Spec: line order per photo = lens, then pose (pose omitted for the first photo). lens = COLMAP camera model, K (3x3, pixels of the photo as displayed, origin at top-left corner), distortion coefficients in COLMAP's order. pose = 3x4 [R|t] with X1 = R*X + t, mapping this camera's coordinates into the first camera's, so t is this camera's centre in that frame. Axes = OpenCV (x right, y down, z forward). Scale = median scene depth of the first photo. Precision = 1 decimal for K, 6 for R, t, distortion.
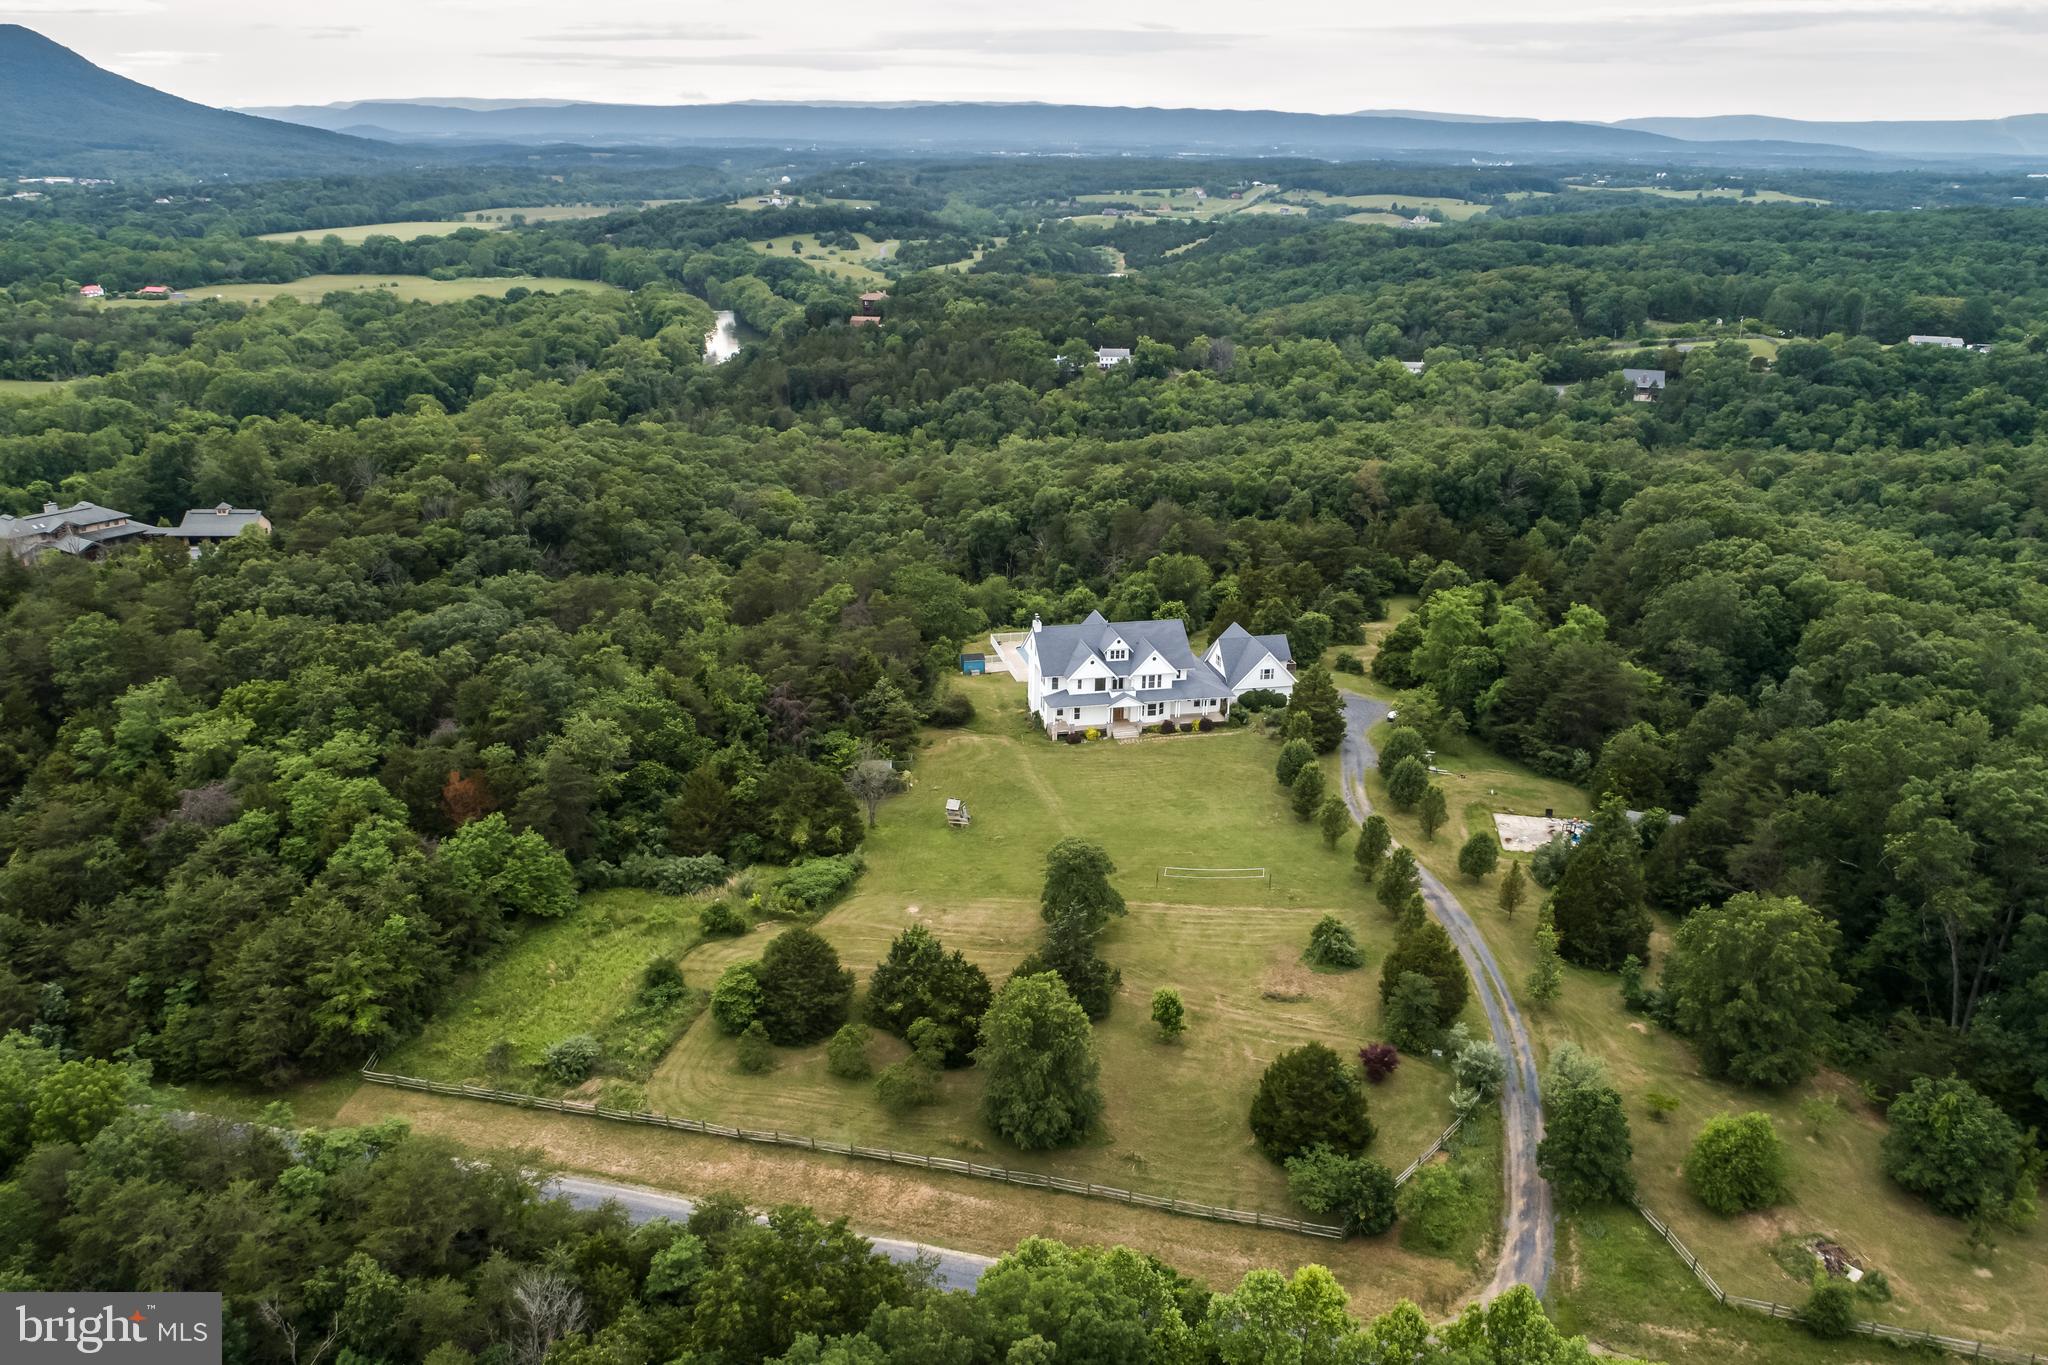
lens RADIAL K [[1522.3, 0, 1018.7], [0, 1522.3, 680.7], [0, 0, 1]] dist [-0.020420, 0.003601]
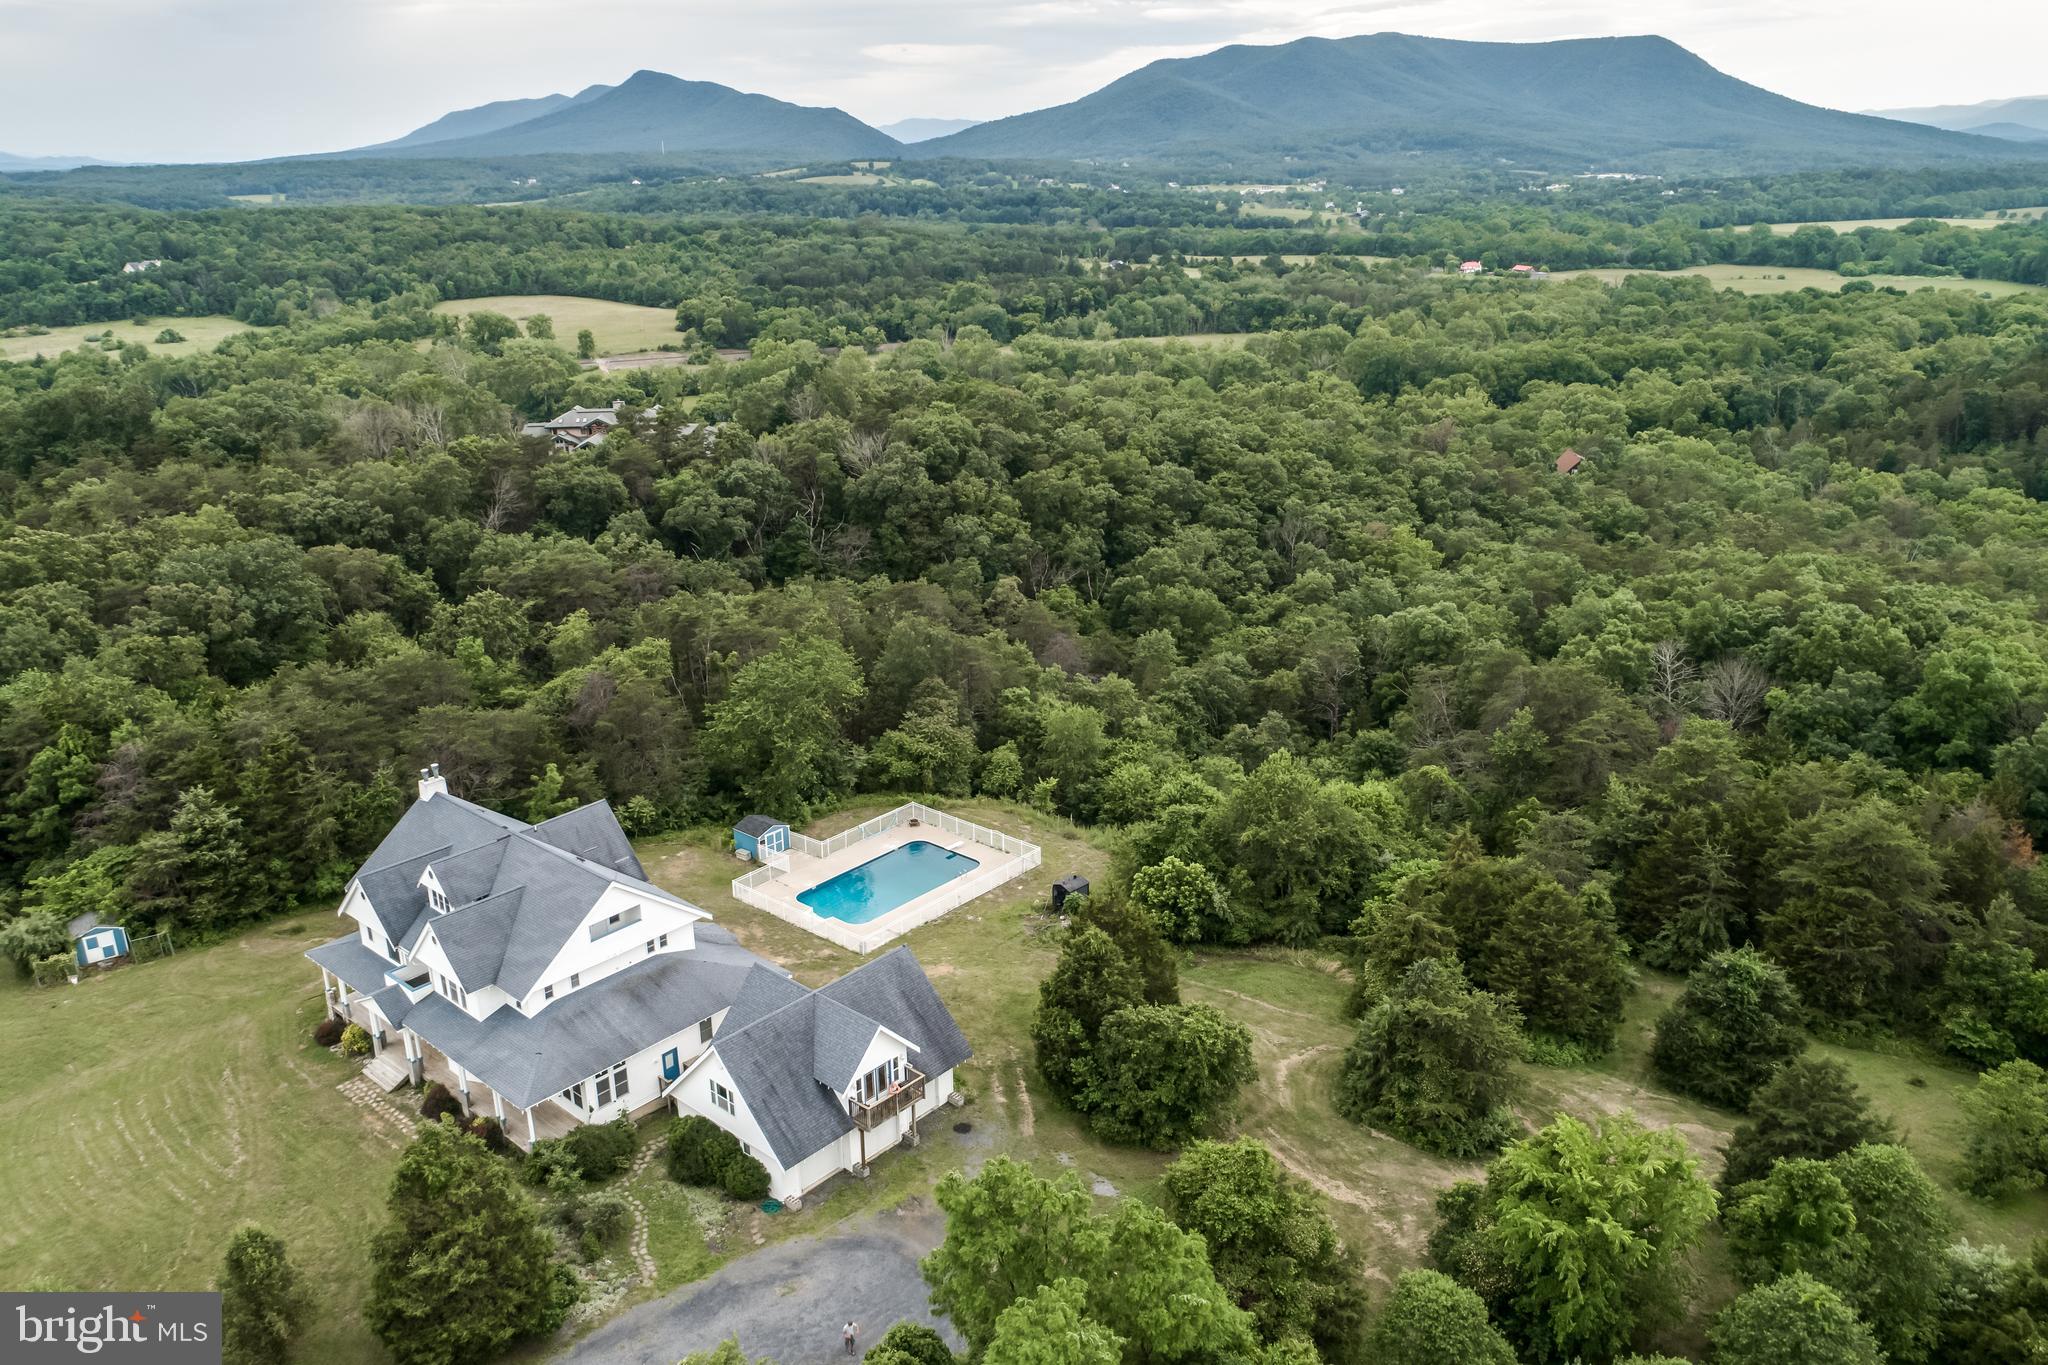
lens RADIAL K [[1522.3, 0, 1018.7], [0, 1522.3, 680.7], [0, 0, 1]] dist [-0.020420, 0.003601]
pose [[0.585893, 0.244241, -0.772706, 0.070667], [-0.246527, 0.962028, 0.117157, -0.025017], [0.771980, 0.121851, 0.623858, 0.120789]]
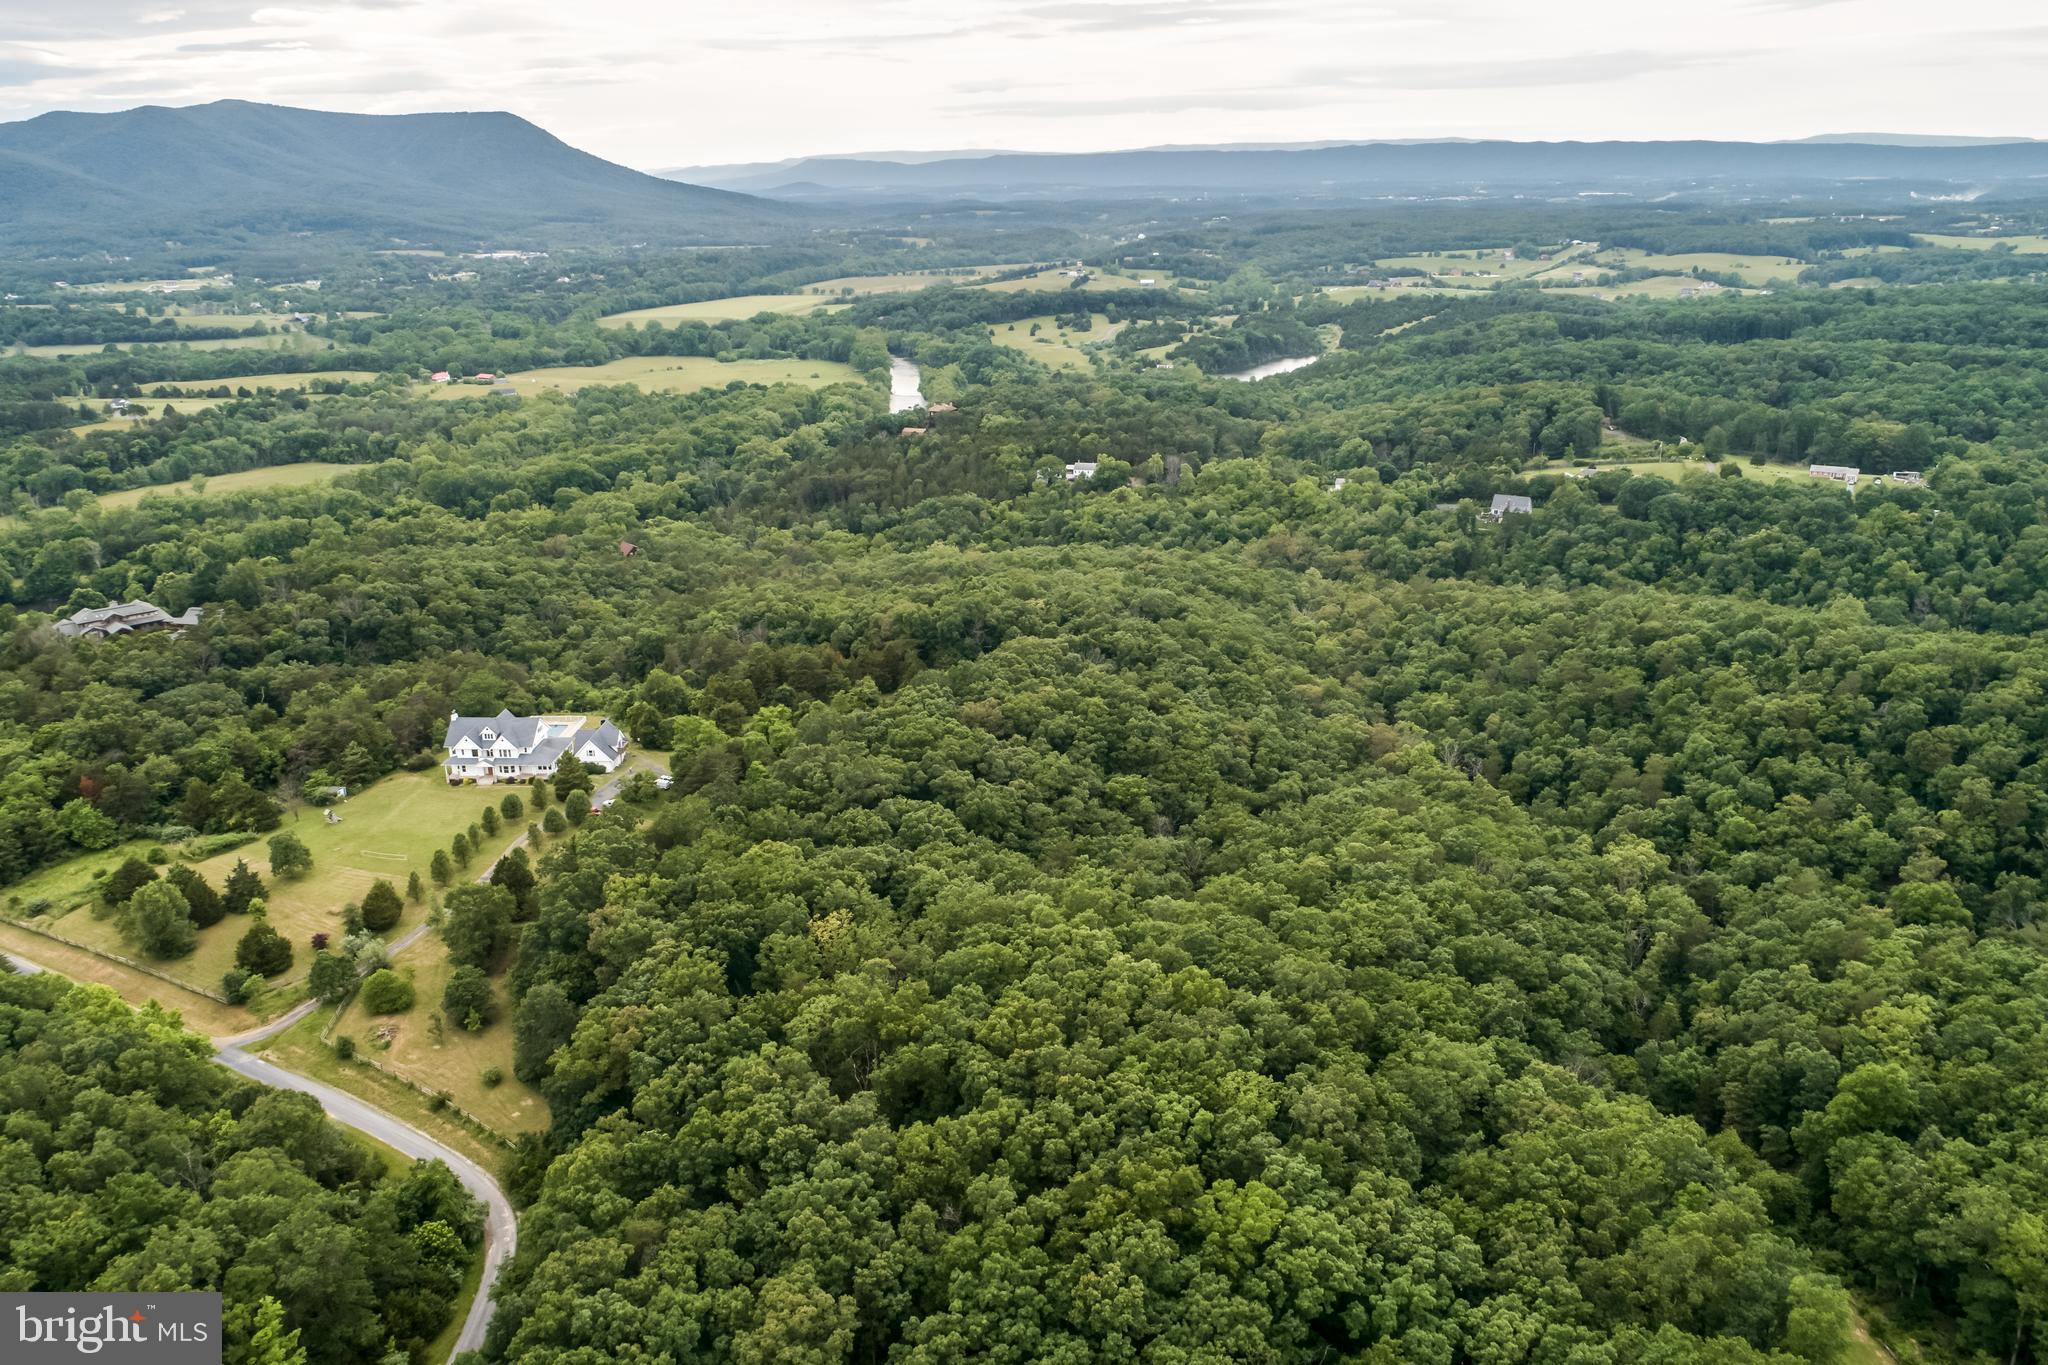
lens RADIAL K [[1522.3, 0, 1018.7], [0, 1522.3, 680.7], [0, 0, 1]] dist [-0.020420, 0.003601]
pose [[0.965909, 0.053337, -0.253326, 0.155211], [-0.059369, 0.998104, -0.016222, -0.012668], [0.251981, 0.030709, 0.967245, -0.075574]]
